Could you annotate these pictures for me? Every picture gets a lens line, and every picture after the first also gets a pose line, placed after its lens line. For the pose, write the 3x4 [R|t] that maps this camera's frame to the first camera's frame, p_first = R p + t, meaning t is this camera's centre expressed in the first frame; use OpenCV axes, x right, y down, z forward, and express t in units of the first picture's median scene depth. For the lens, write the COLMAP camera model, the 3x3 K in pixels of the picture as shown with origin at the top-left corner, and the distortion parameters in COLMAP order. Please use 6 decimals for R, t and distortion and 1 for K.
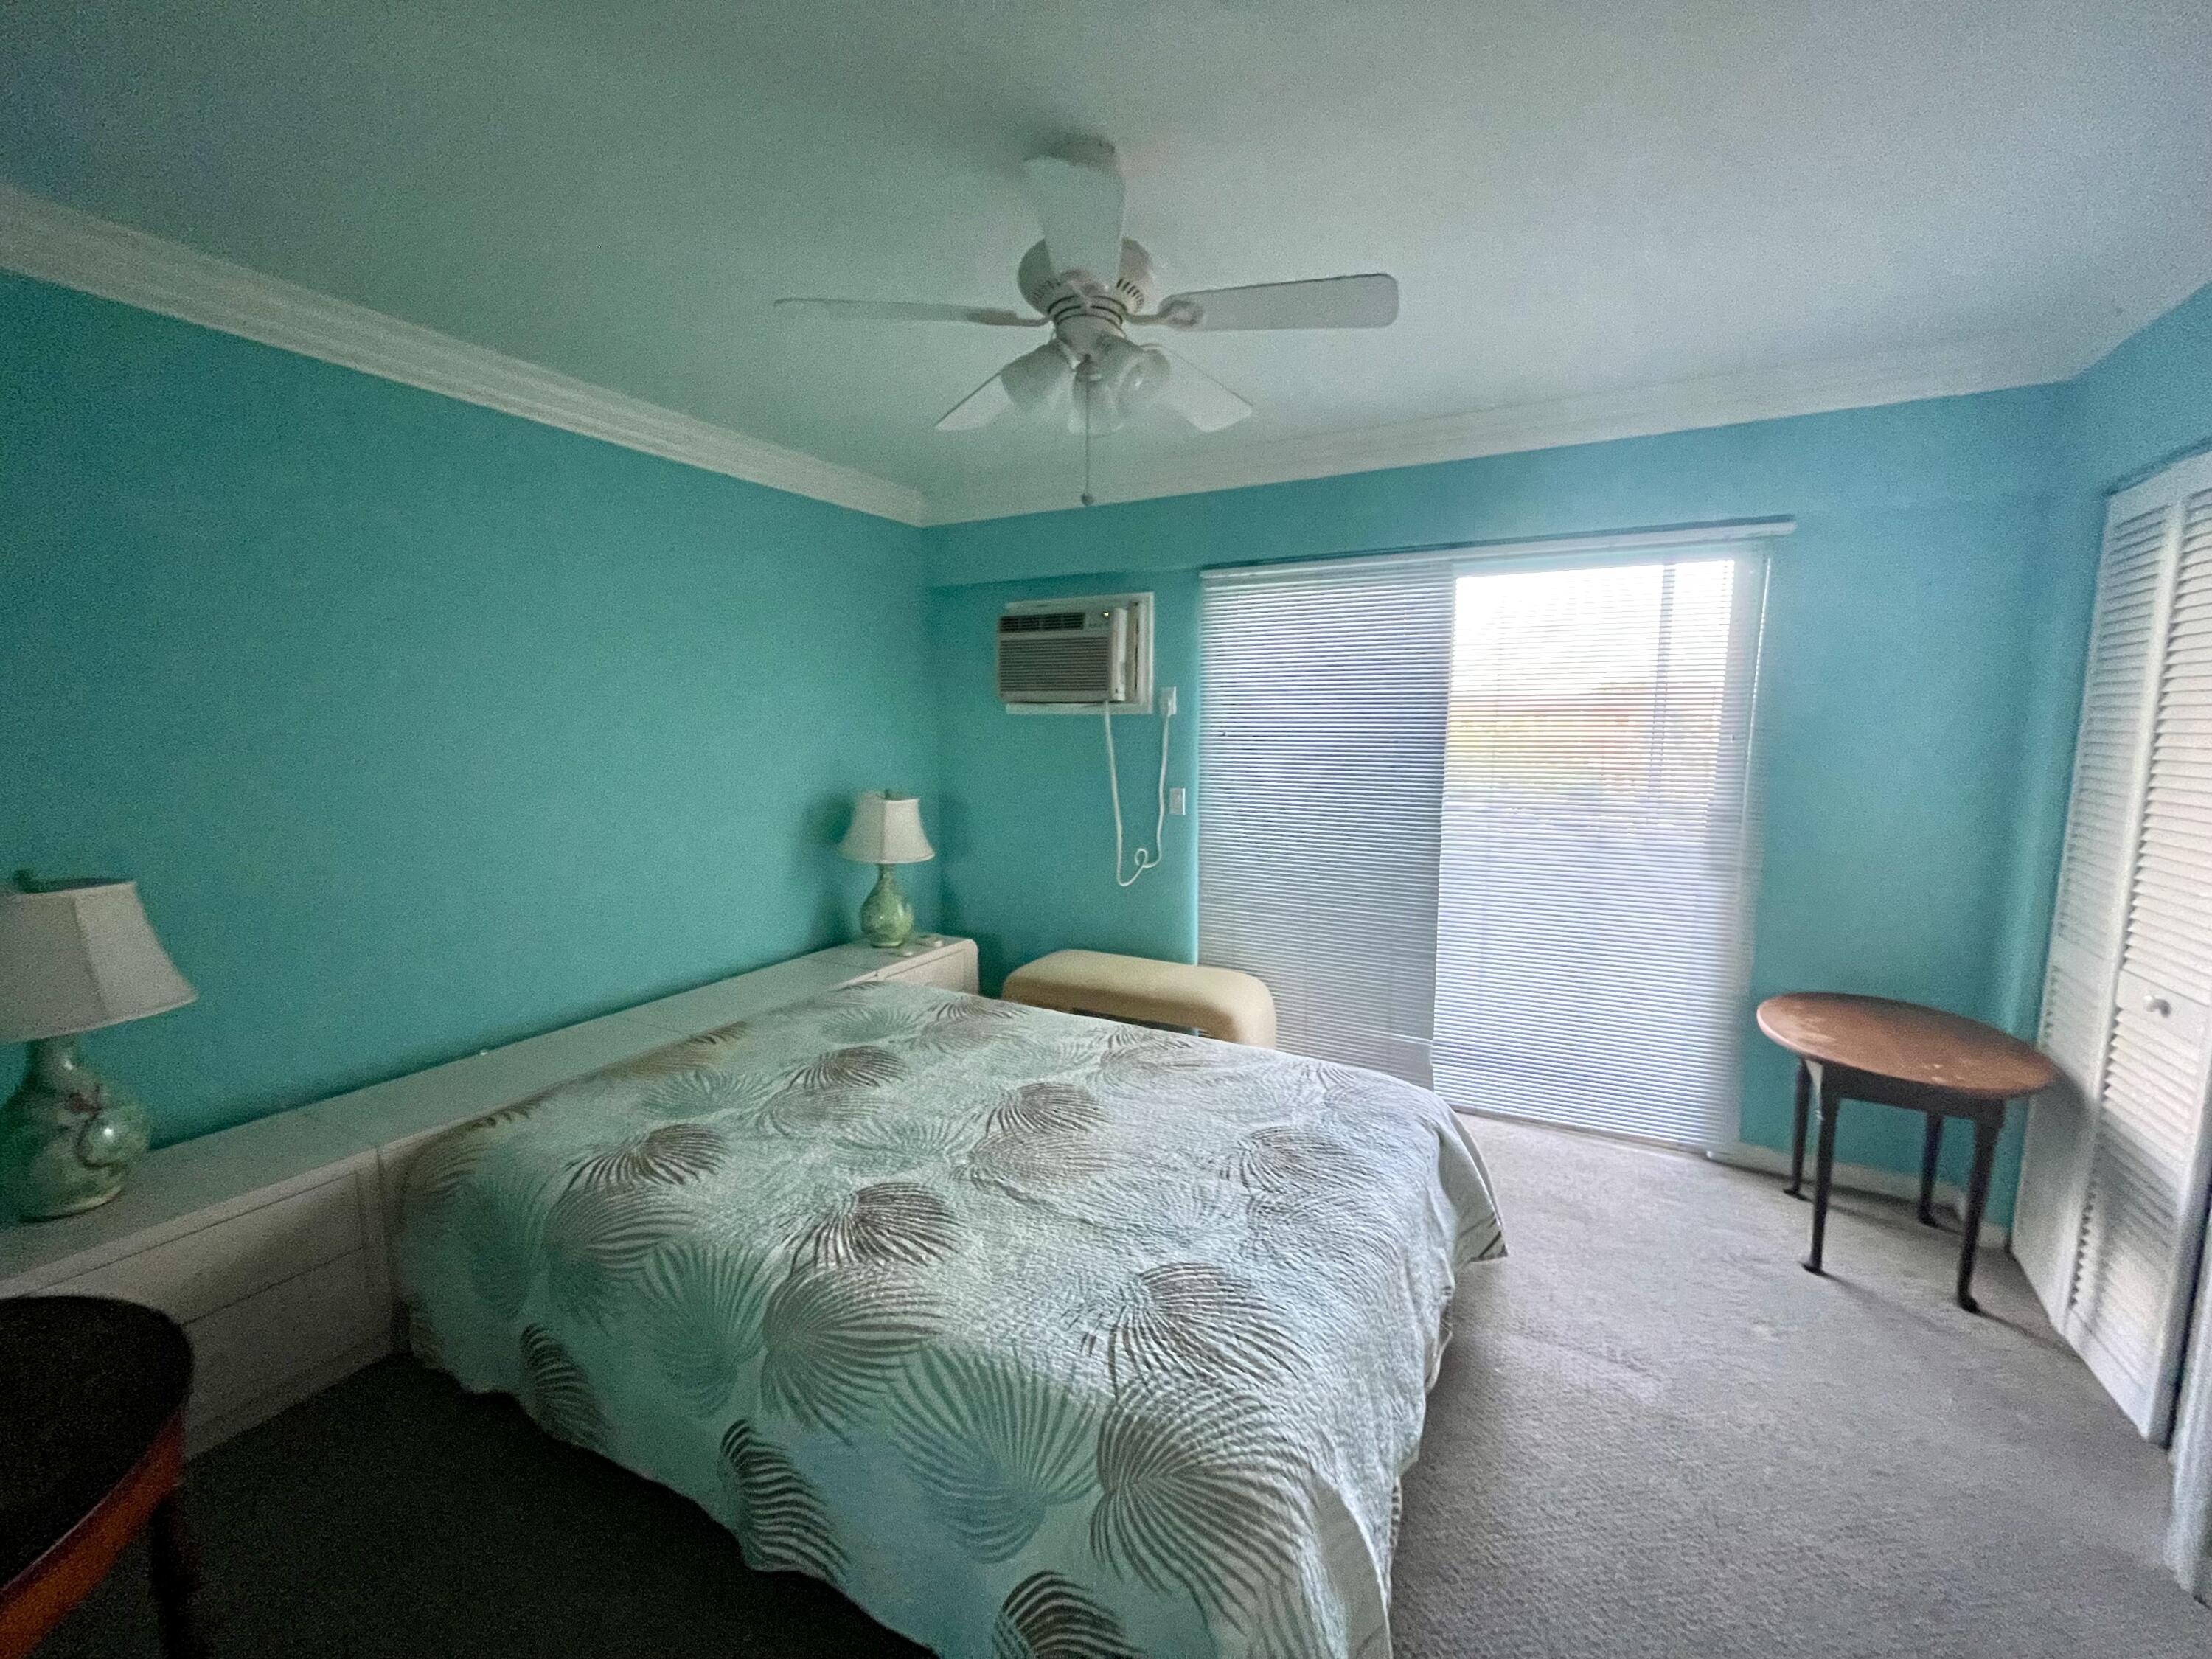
lens RADIAL K [[890.3, 0, 1099.9], [0, 890.3, 825.9], [0, 0, 1]] dist [-0.004099, 0.000322]
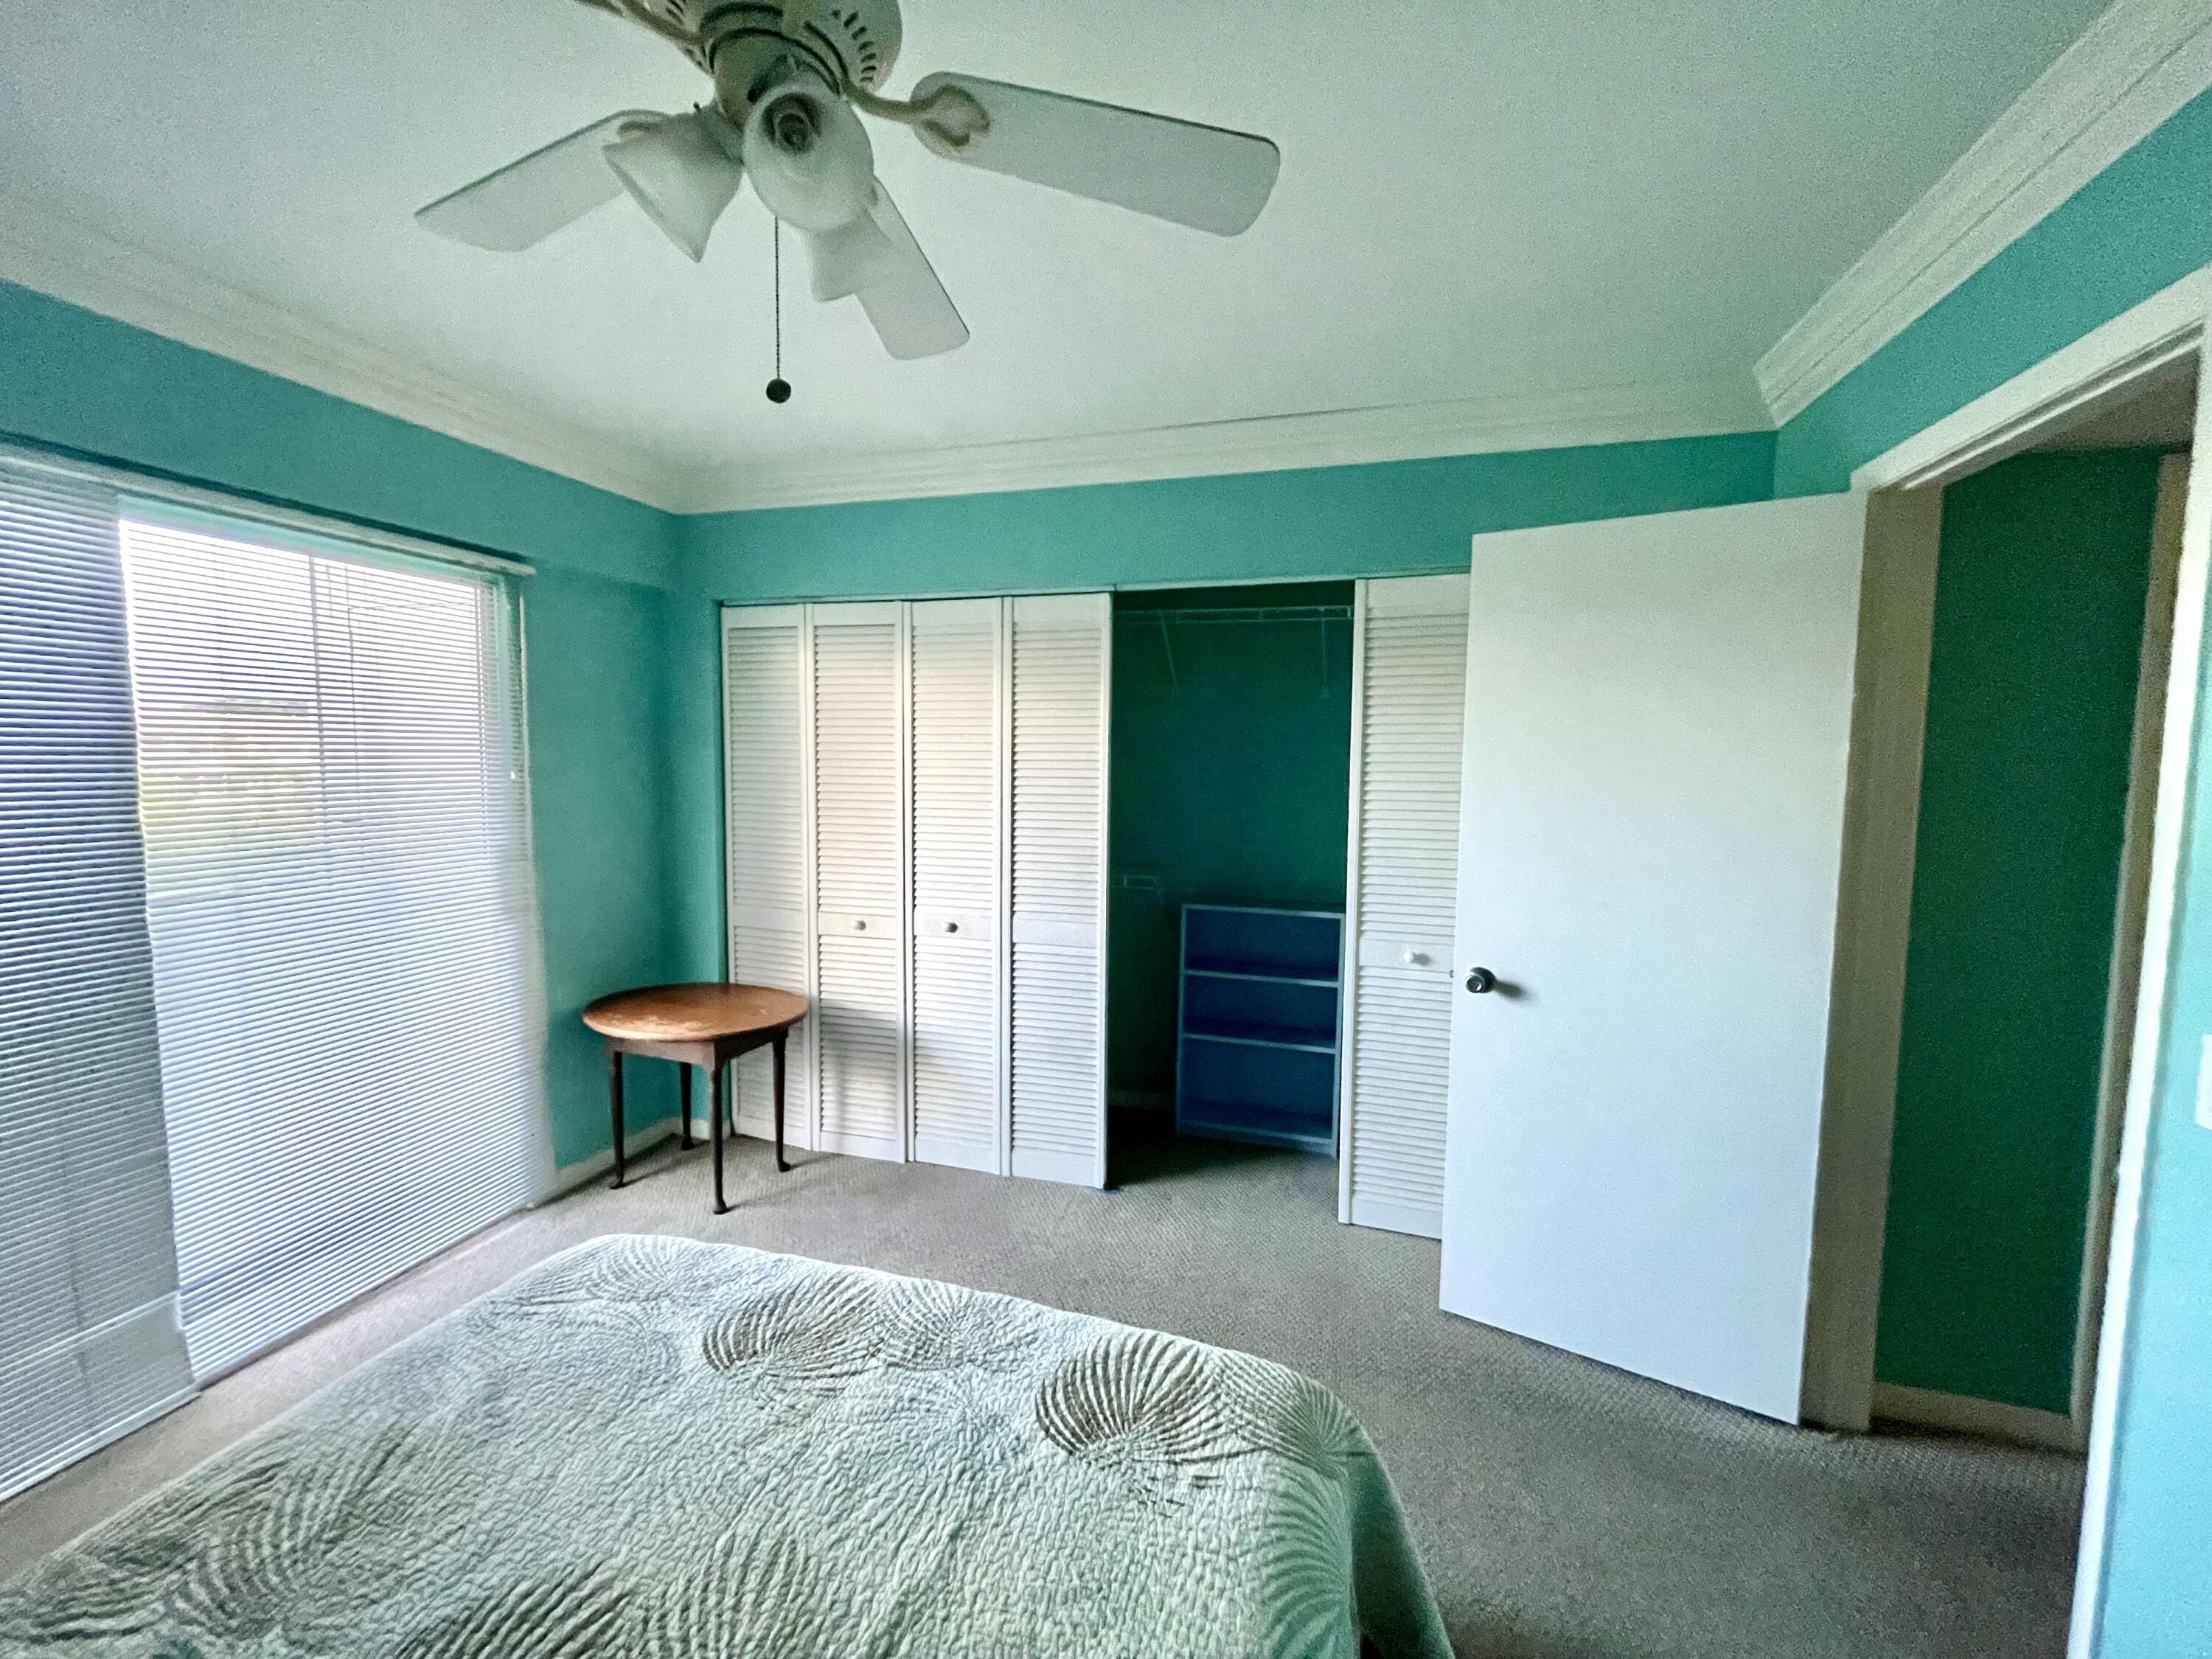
lens RADIAL K [[890.3, 0, 1112.4], [0, 890.3, 824.2], [0, 0, 1]] dist [-0.004099, 0.000322]
pose [[-0.225681, -0.079185, 0.970978, -0.440977], [0.101656, 0.989336, 0.104310, -0.092162], [-0.968883, 0.122247, -0.215225, 0.662536]]
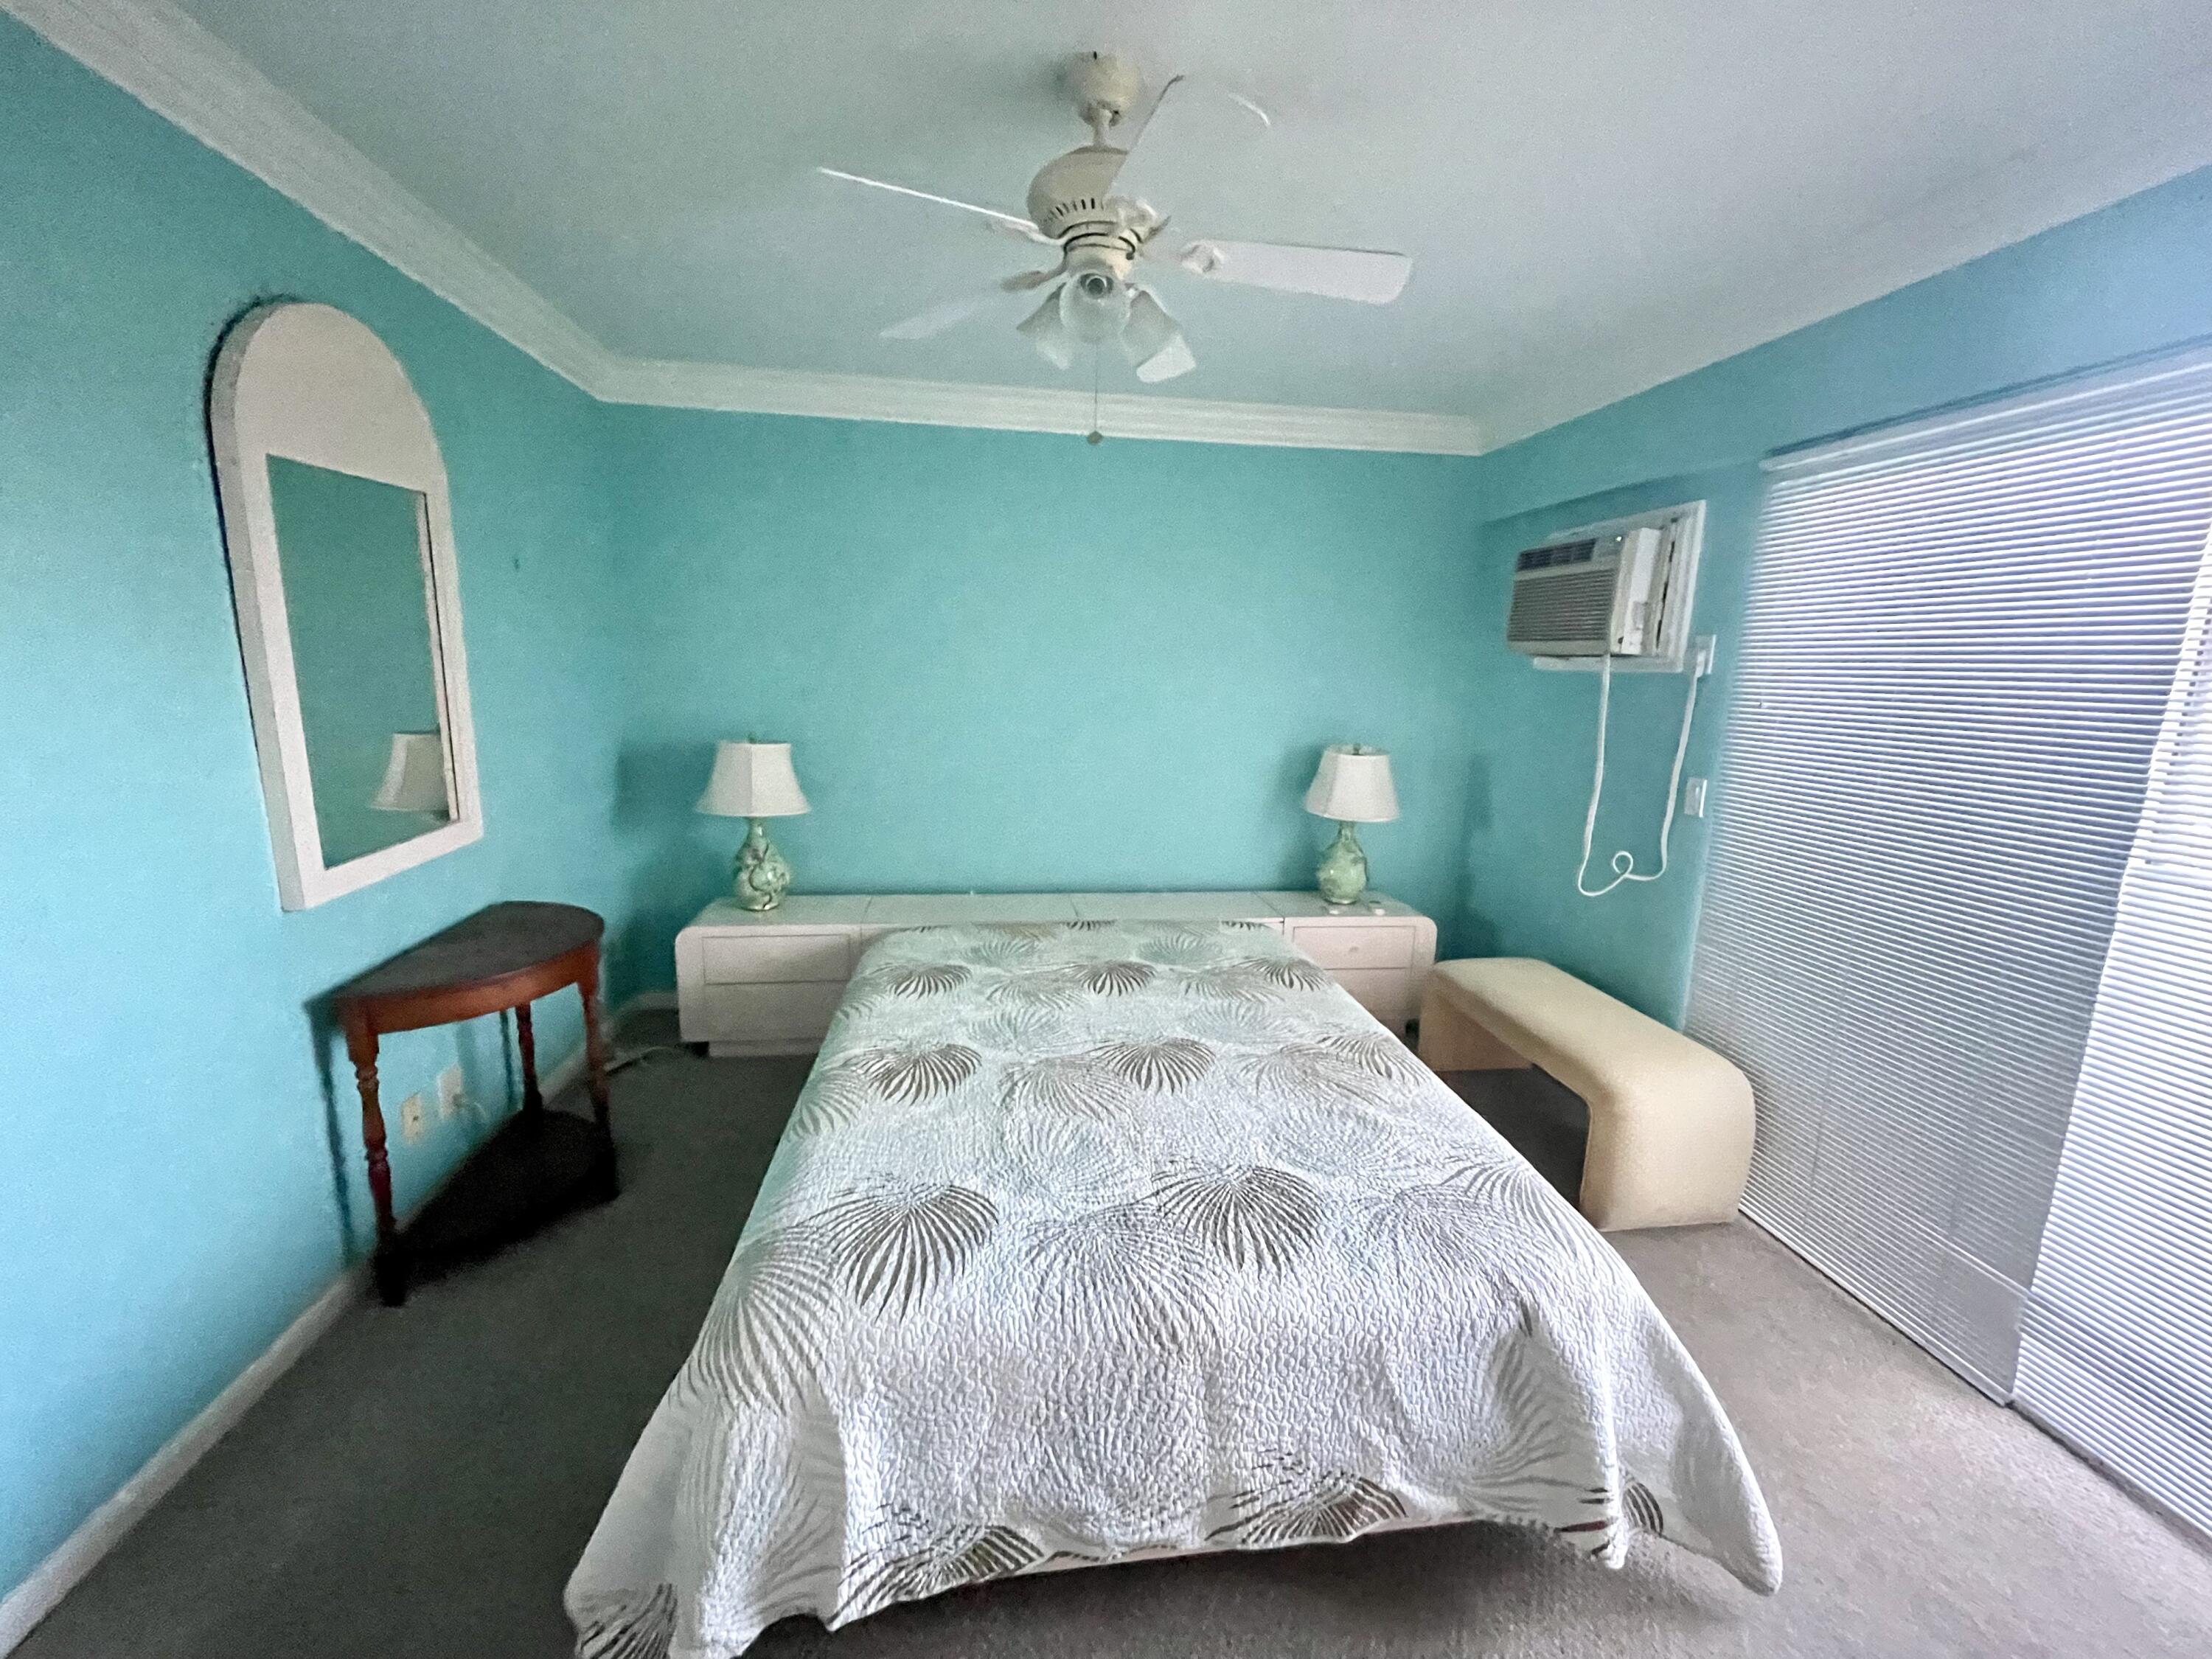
lens RADIAL K [[890.3, 0, 1107.5], [0, 890.3, 828.9], [0, 0, 1]] dist [-0.004099, 0.000322]
pose [[0.593459, 0.163145, -0.788156, 0.577808], [-0.121741, 0.986170, 0.112465, -0.038811], [0.795604, 0.029208, 0.605113, 0.303283]]
